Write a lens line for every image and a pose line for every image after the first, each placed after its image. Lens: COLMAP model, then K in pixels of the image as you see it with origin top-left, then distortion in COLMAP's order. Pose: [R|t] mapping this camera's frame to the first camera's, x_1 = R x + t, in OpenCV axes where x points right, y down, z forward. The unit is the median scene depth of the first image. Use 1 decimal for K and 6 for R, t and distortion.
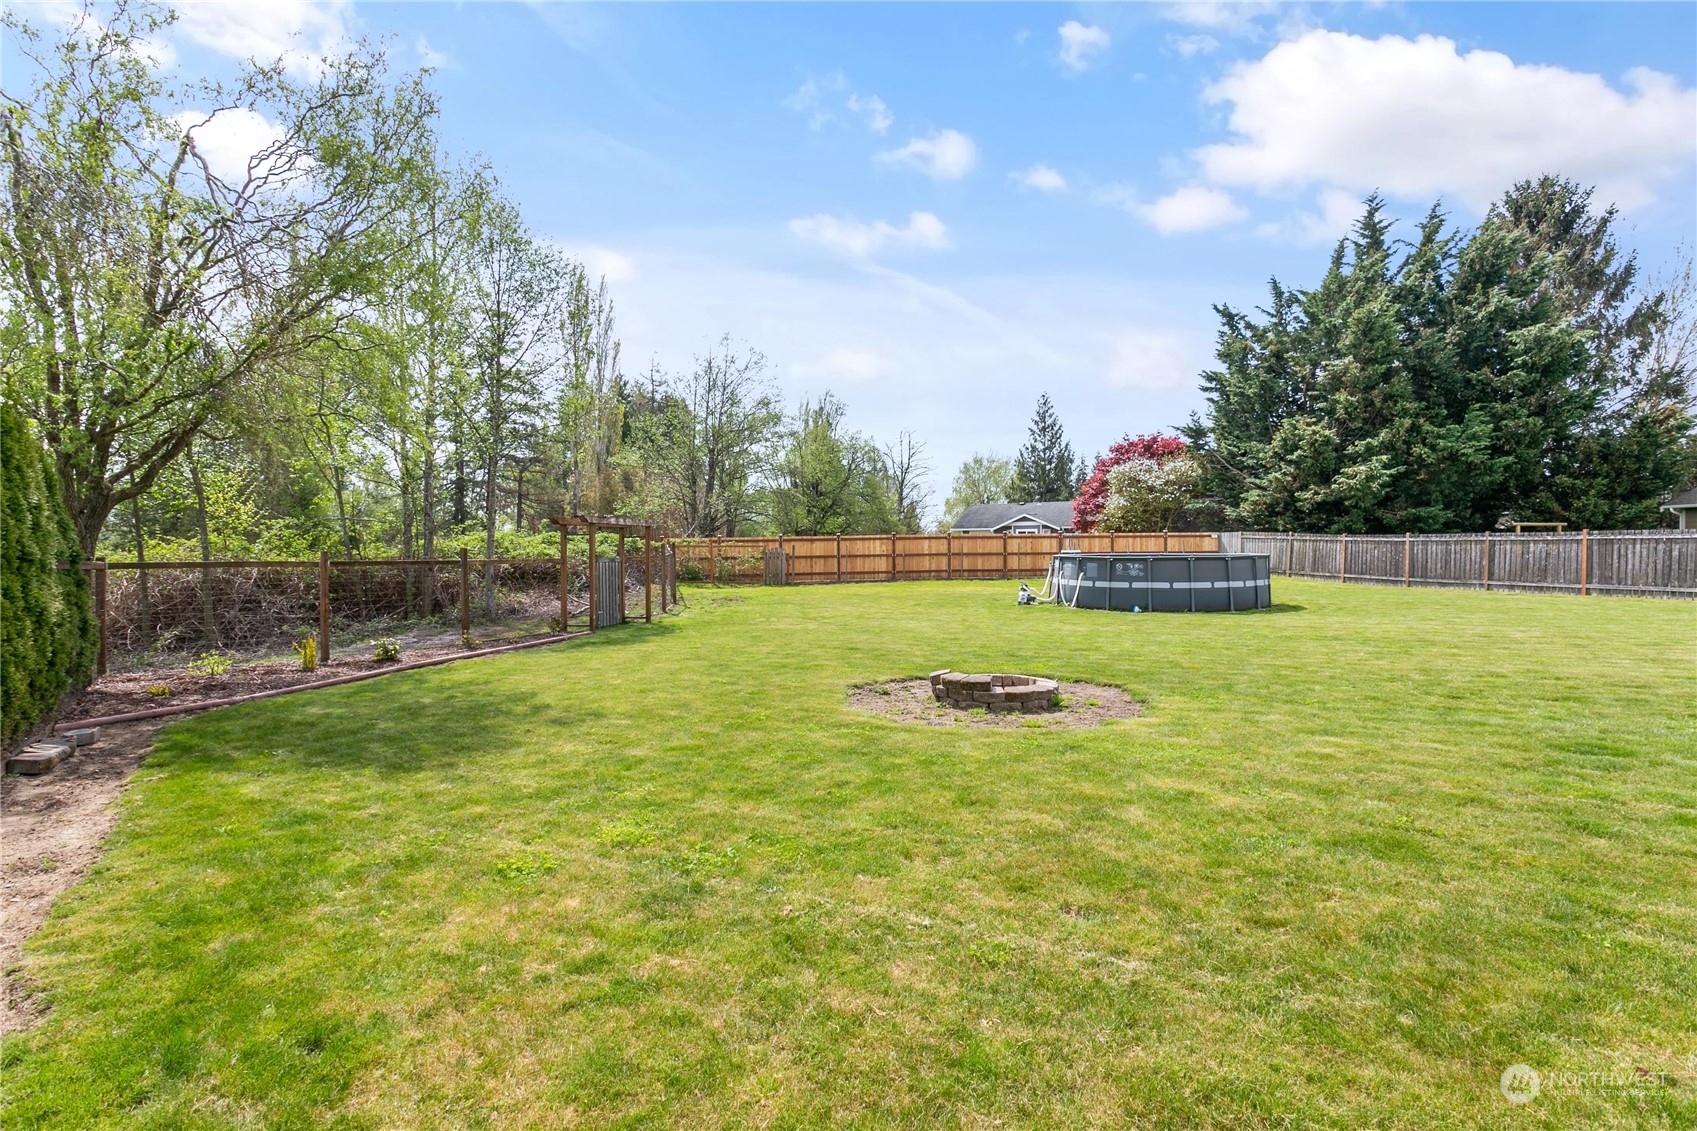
lens RADIAL K [[814.5, 0, 854.0], [0, 814.5, 559.1], [0, 0, 1]] dist [0.003580, 0.000865]
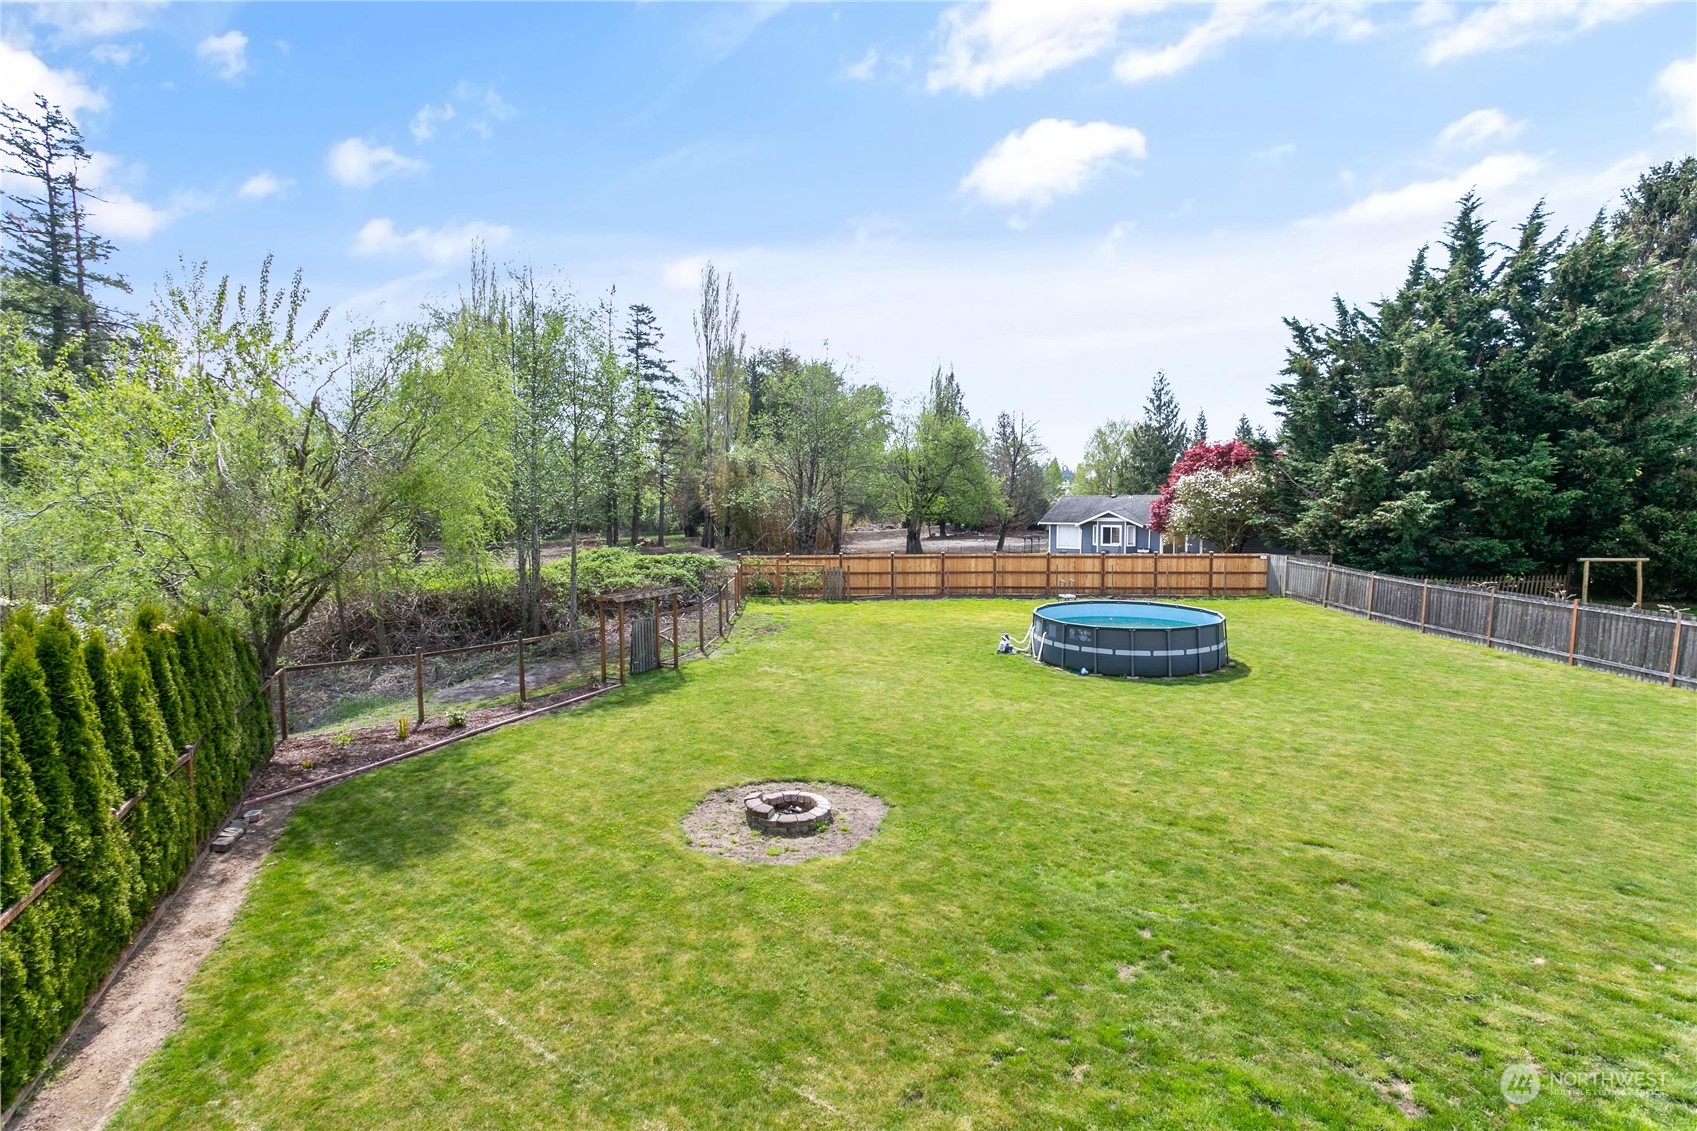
lens RADIAL K [[814.5, 0, 852.4], [0, 814.5, 555.0], [0, 0, 1]] dist [0.003580, 0.000865]
pose [[0.980770, 0.015342, -0.194563, 0.150887], [-0.002731, 0.997887, 0.064920, -0.104897], [0.195148, -0.063141, 0.978739, -0.101009]]
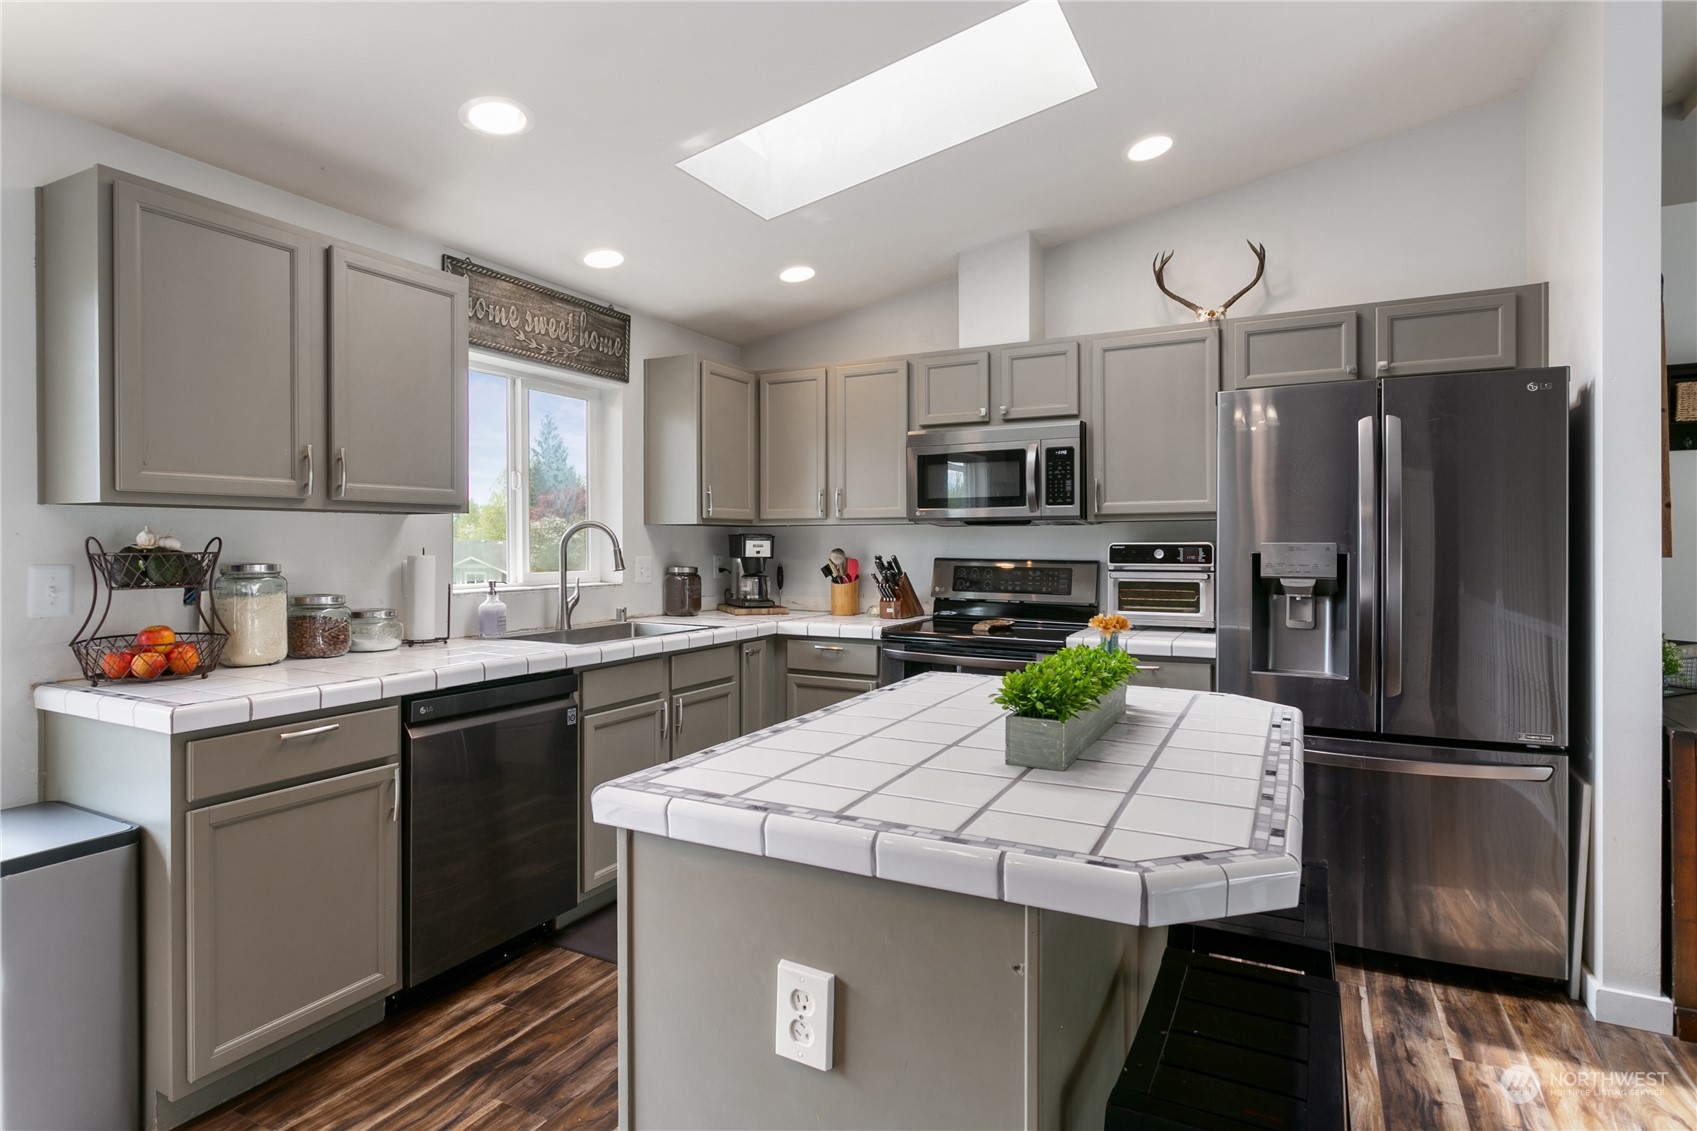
lens RADIAL K [[885.4, 0, 847.8], [0, 885.4, 549.1], [0, 0, 1]] dist [-0.007182, 0.005076]
pose [[0.906919, 0.003605, 0.421290, 0.276652], [-0.003461, 0.999993, -0.001106, -0.103623], [-0.421291, -0.000455, 0.906925, -0.221699]]
